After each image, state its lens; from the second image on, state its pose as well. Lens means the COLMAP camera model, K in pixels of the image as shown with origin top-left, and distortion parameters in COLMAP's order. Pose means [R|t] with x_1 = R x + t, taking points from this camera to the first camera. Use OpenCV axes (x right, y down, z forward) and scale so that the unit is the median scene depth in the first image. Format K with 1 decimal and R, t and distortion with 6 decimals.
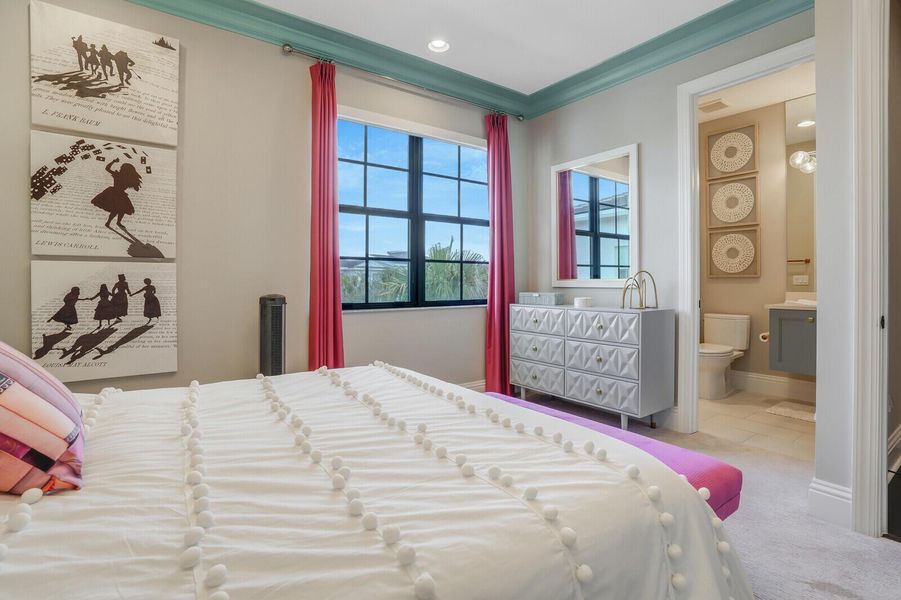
lens RADIAL K [[447.8, 0, 451.0], [0, 447.8, 285.3], [0, 0, 1]] dist [-0.018473, 0.000978]
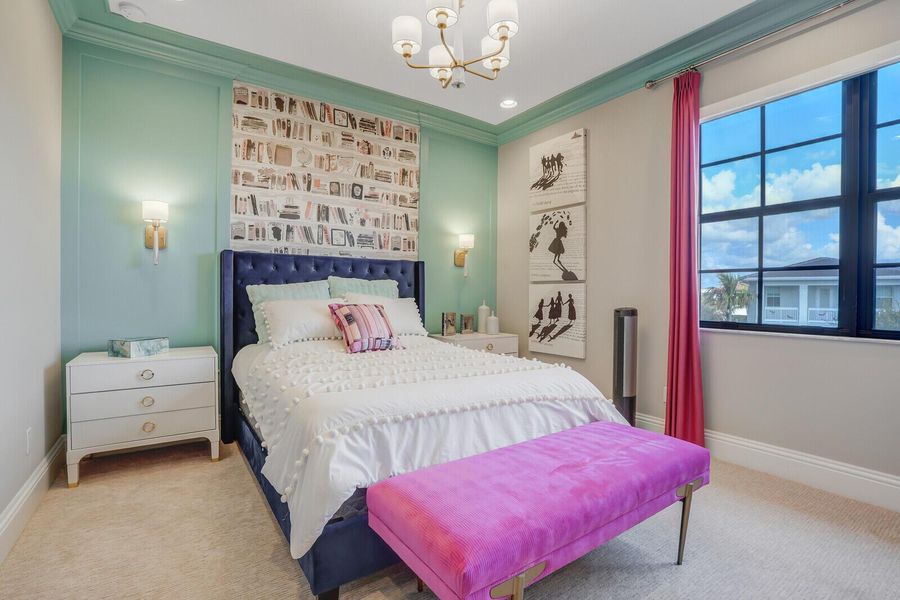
lens RADIAL K [[430.6, 0, 444.3], [0, 430.6, 295.9], [0, 0, 1]] dist [-0.000236, 0.000827]
pose [[-0.010493, 0.003212, -0.999940, 0.822315], [-0.013791, 0.999899, 0.003356, -0.008045], [0.999850, 0.013826, -0.010448, 0.595847]]
